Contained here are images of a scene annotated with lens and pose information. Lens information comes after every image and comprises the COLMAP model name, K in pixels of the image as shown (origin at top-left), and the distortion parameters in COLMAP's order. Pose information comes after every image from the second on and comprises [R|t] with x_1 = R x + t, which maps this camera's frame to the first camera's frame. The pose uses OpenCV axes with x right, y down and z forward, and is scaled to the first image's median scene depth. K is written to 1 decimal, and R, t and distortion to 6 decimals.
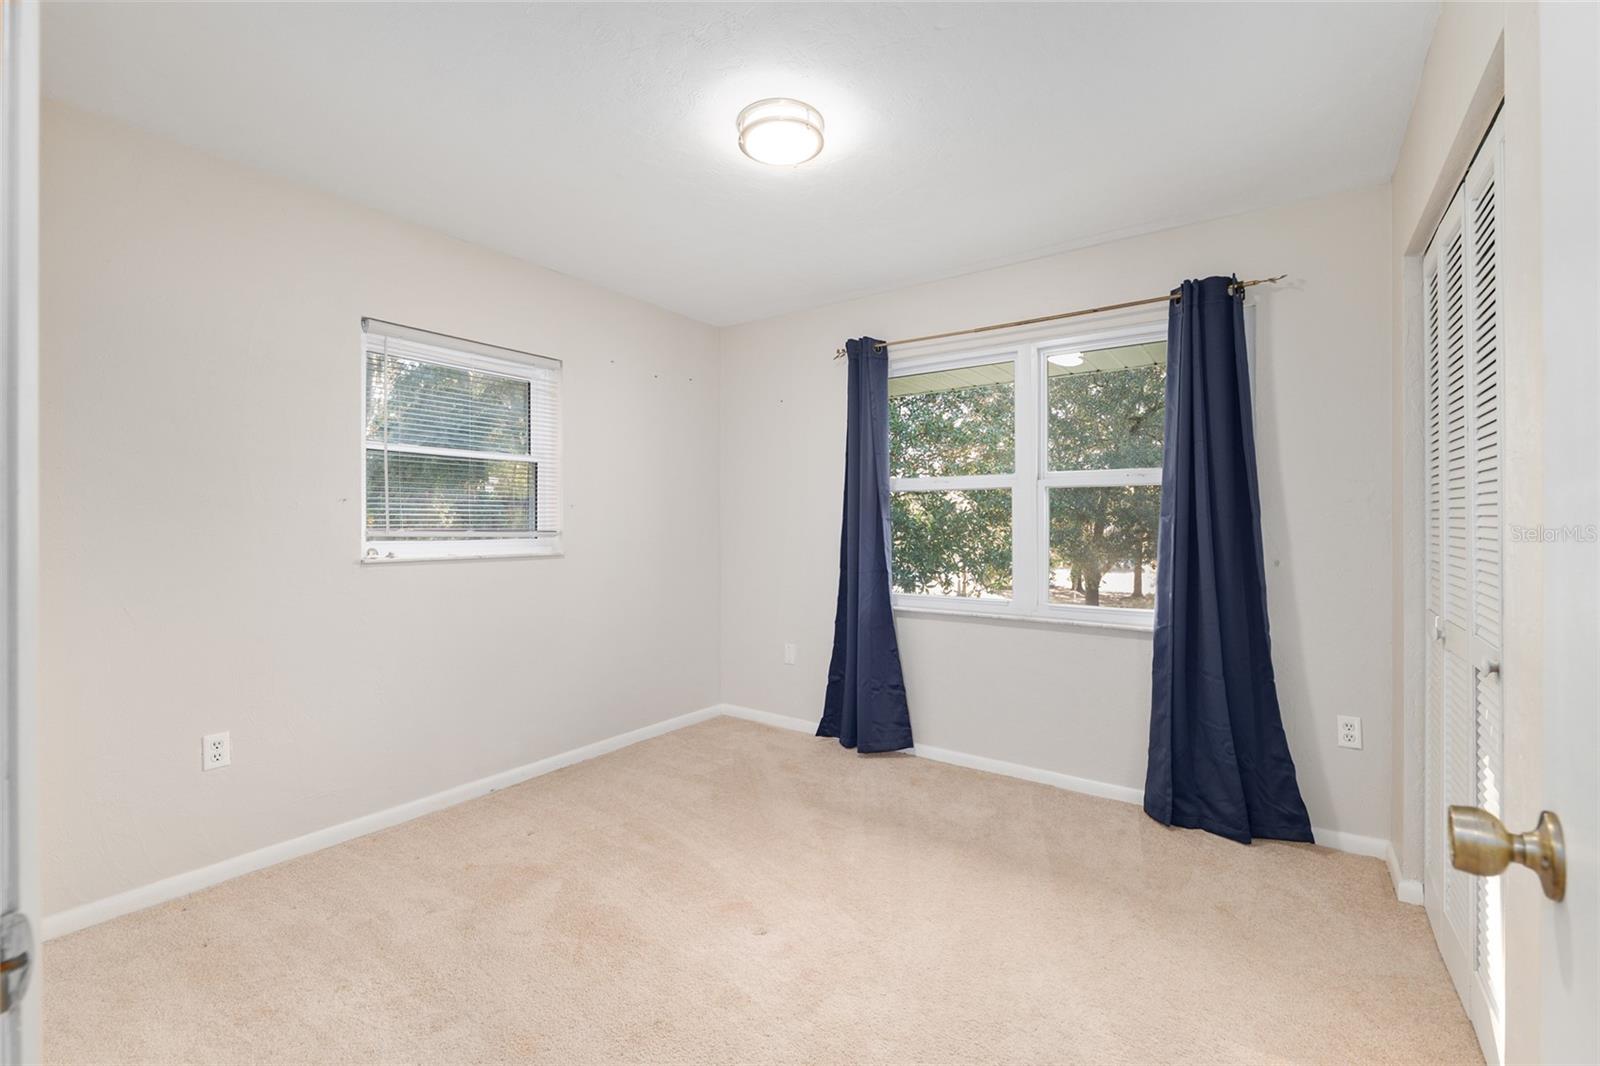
lens RADIAL K [[677.9, 0, 796.9], [0, 677.9, 534.5], [0, 0, 1]] dist [-0.008796, 0.000327]
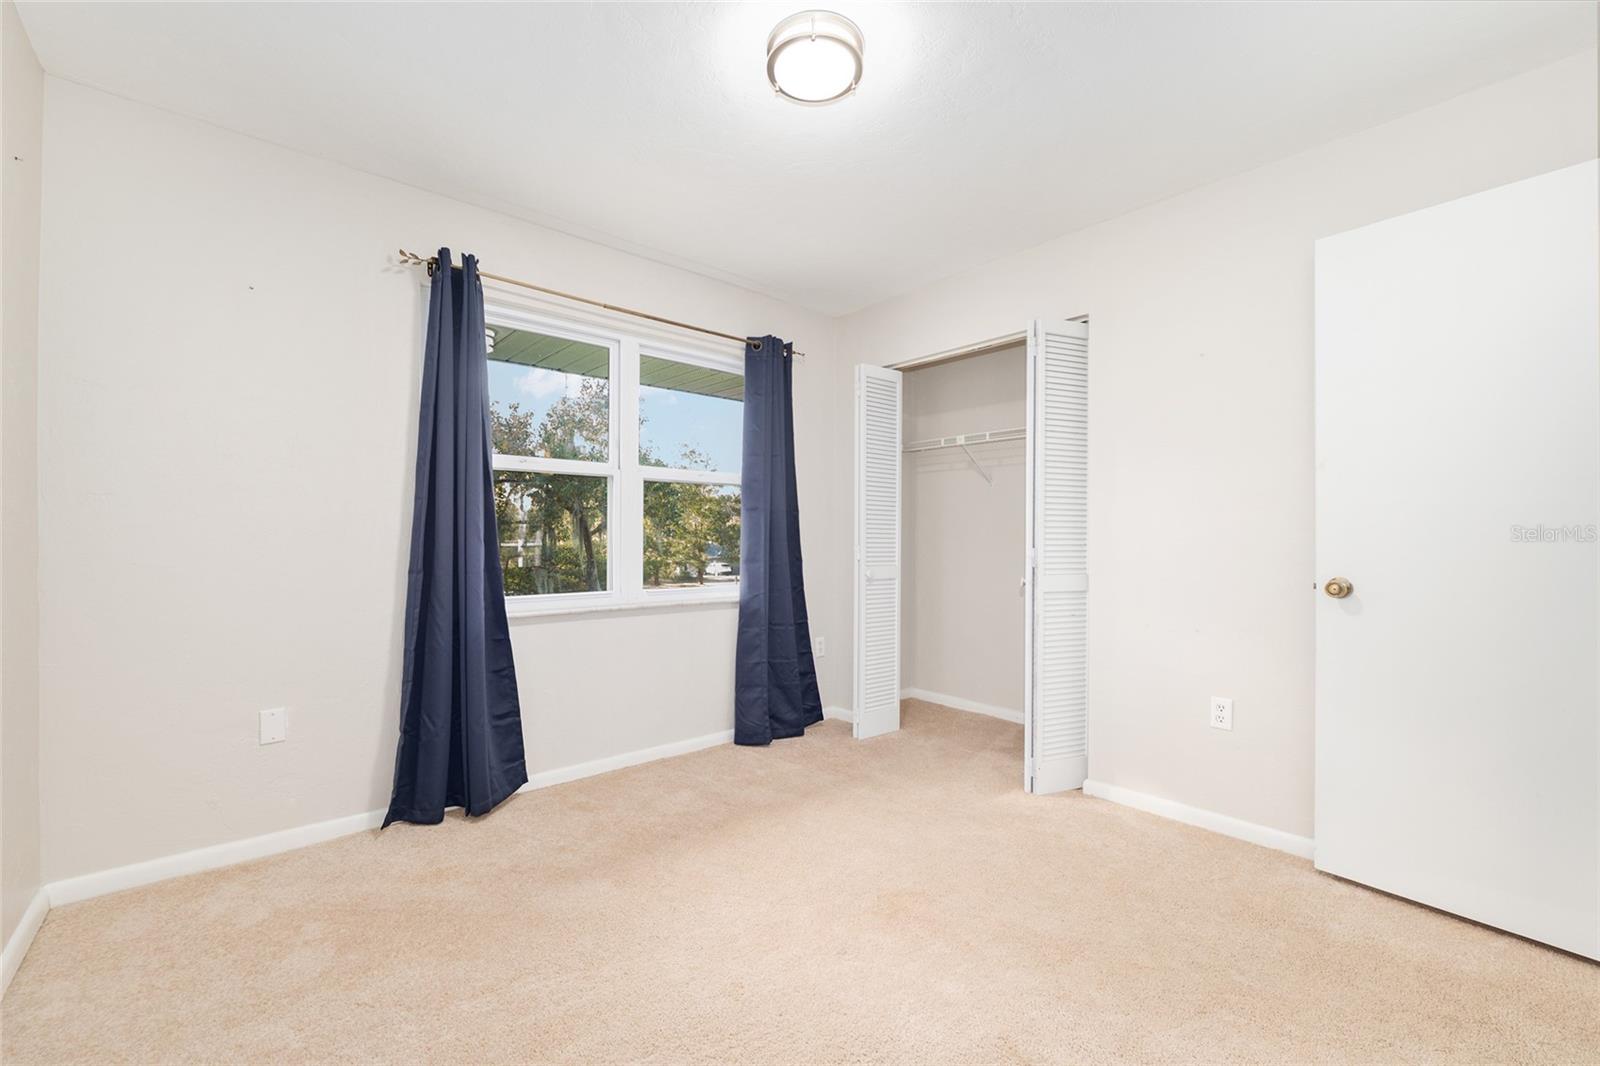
lens RADIAL K [[649.4, 0, 798.2], [0, 649.4, 536.6], [0, 0, 1]] dist [-0.010768, 0.000043]
pose [[0.232433, 0.002177, 0.972610, -0.572700], [0.013599, 0.999892, -0.005488, 0.029870], [-0.972517, 0.014502, 0.232379, 0.551895]]
